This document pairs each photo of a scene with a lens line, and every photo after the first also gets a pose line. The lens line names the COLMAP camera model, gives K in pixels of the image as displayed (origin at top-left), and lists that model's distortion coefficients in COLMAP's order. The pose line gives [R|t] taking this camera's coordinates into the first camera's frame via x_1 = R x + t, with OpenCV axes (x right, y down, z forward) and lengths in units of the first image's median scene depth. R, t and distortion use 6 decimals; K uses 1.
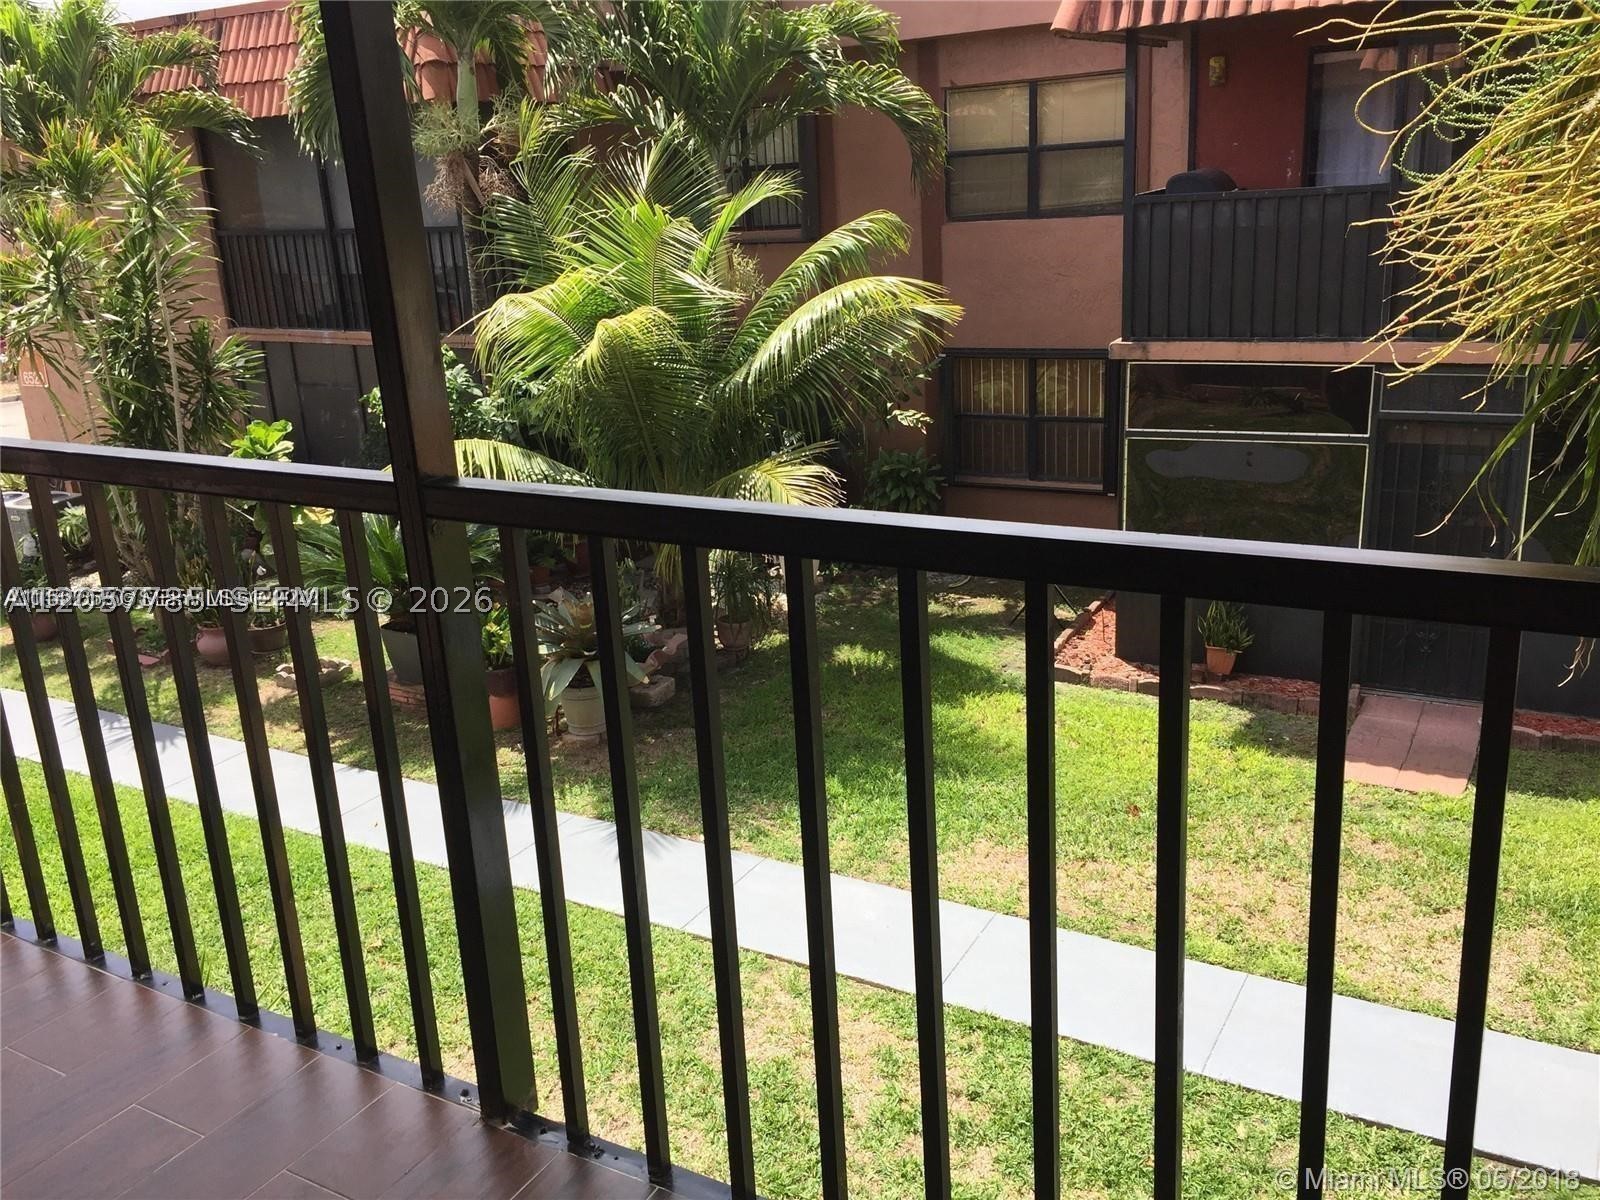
lens RADIAL K [[1379.6, 0, 802.0], [0, 1379.6, 589.9], [0, 0, 1]] dist [0.068879, -0.090710]
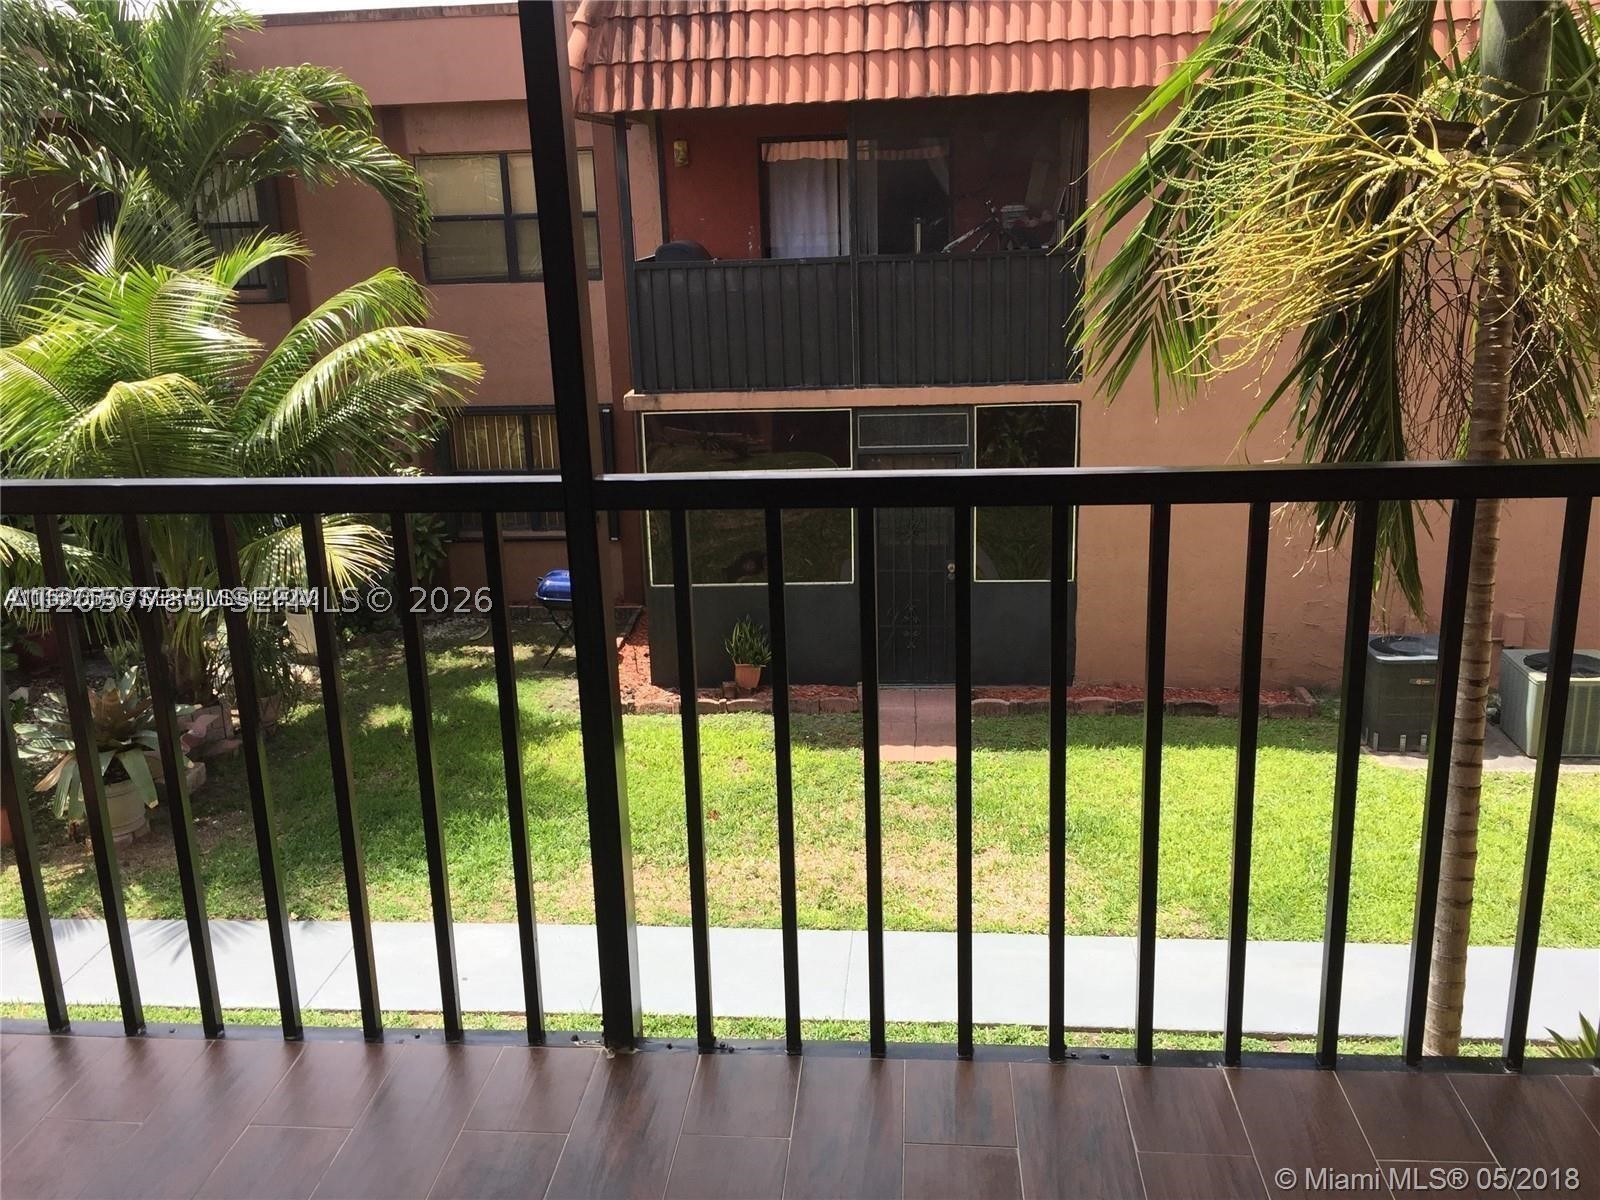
lens RADIAL K [[1379.6, 0, 774.1], [0, 1379.6, 592.3], [0, 0, 1]] dist [0.068879, -0.090710]
pose [[0.906165, -0.084078, 0.414483, -0.134980], [0.103474, 0.994330, -0.024520, 0.013622], [-0.410071, 0.065107, 0.909727, -0.022444]]
